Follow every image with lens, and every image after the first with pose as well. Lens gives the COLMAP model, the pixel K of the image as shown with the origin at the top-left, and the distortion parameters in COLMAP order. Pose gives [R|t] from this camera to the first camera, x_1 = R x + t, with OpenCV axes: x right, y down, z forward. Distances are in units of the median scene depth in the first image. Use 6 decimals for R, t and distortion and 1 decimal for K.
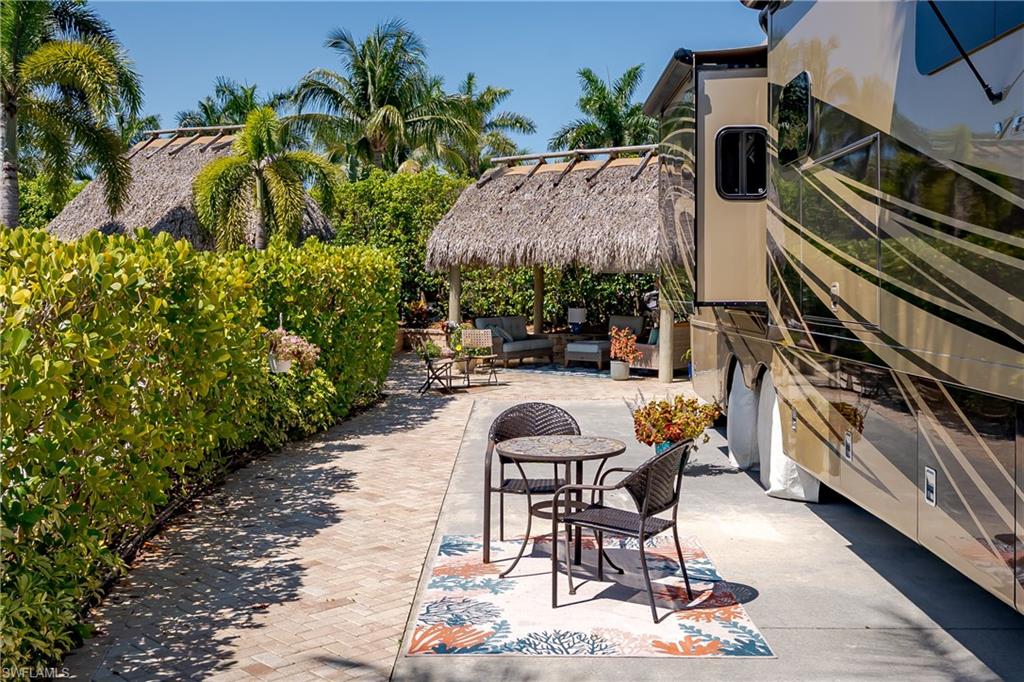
lens RADIAL K [[1045.6, 0, 507.9], [0, 1045.6, 288.3], [0, 0, 1]] dist [-0.001574, -0.002485]
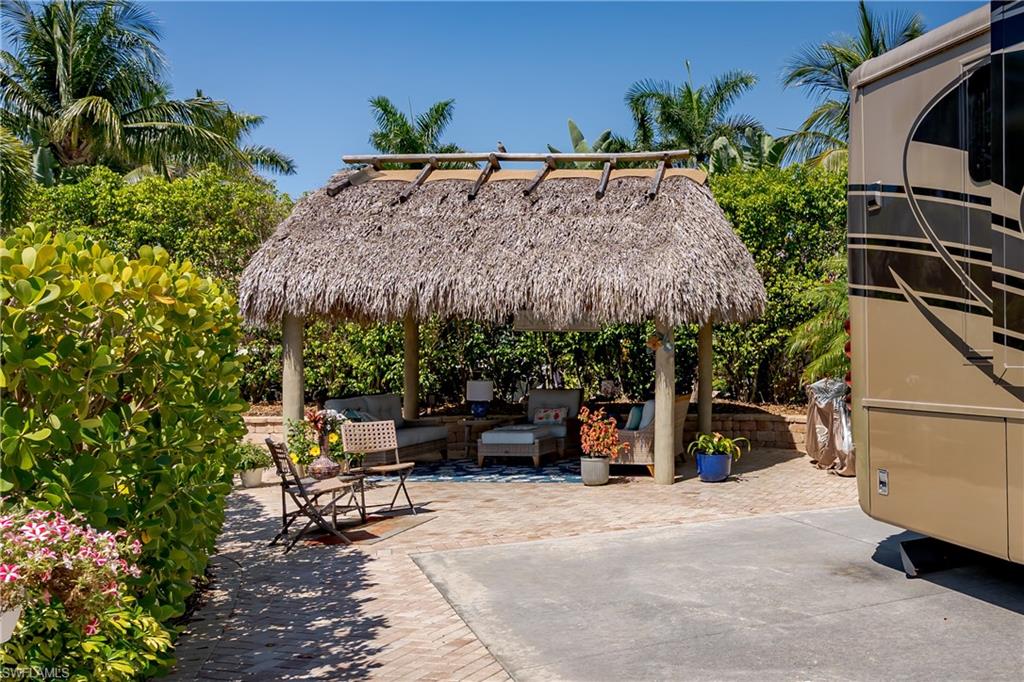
lens RADIAL K [[953.0, 0, 851.2], [0, 953.0, 358.5], [0, 0, 1]] dist [0.000087, 0.005332]
pose [[0.835547, -0.010303, 0.549322, -0.088491], [0.007864, 0.999946, 0.006794, 0.001964], [-0.549362, -0.001357, 0.835583, 0.361265]]
